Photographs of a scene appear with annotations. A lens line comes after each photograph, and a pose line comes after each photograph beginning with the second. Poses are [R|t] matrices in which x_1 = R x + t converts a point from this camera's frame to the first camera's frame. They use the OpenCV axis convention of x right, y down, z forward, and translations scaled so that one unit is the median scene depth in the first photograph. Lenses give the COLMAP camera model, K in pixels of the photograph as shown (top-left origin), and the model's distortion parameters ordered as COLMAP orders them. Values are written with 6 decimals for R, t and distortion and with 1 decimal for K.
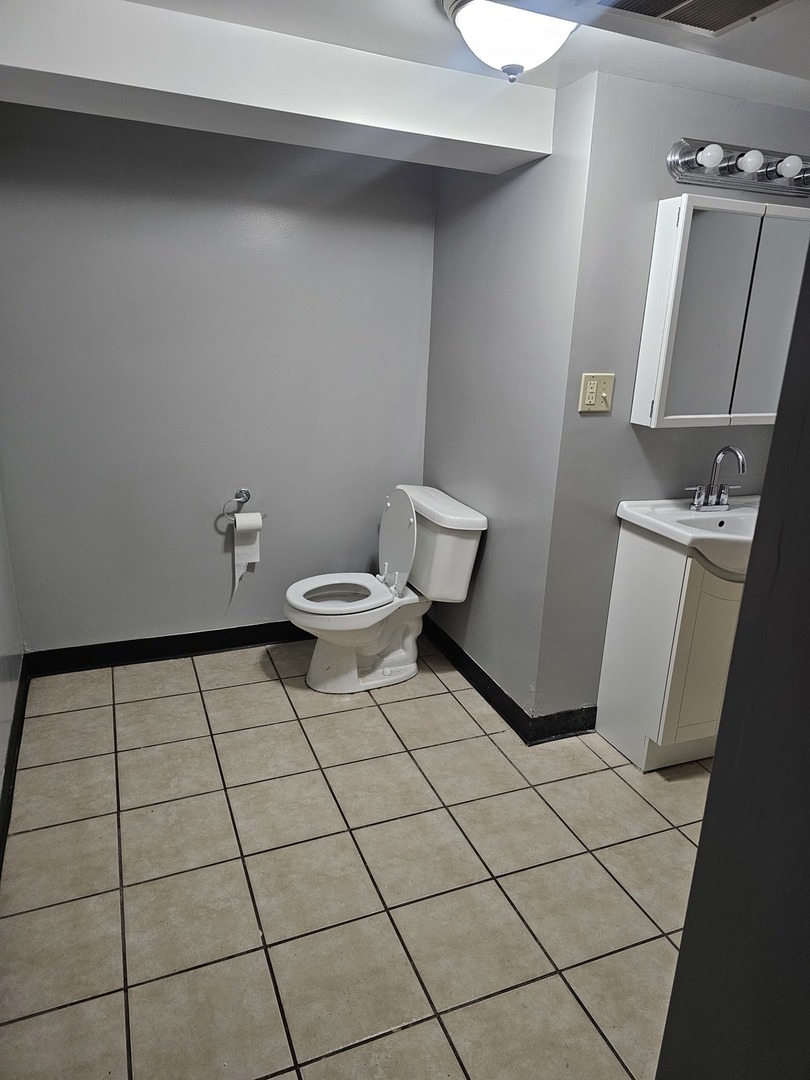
lens RADIAL K [[727.2, 0, 405.4], [0, 727.2, 539.4], [0, 0, 1]] dist [0.041287, -0.032201]
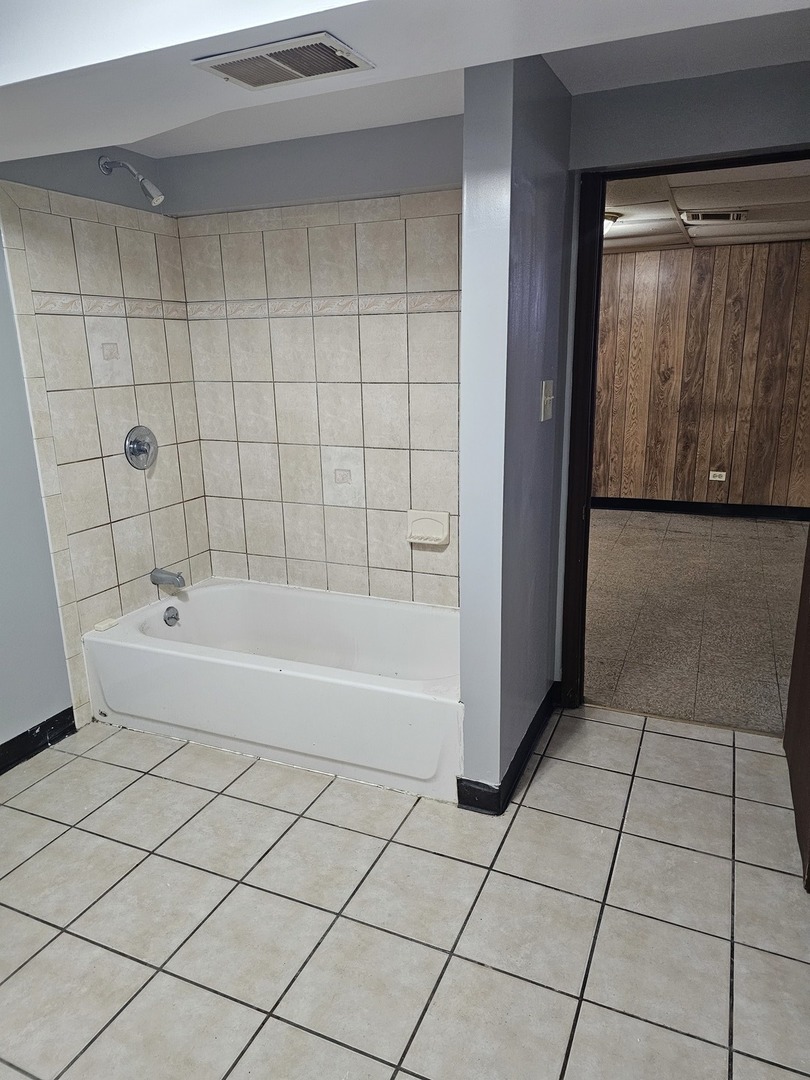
lens RADIAL K [[727.2, 0, 405.0], [0, 727.2, 541.6], [0, 0, 1]] dist [0.041287, -0.032201]
pose [[-0.694979, -0.214321, 0.686346, -0.502911], [0.196854, 0.861360, 0.468302, -0.400992], [-0.691558, 0.460570, -0.556437, 1.286233]]
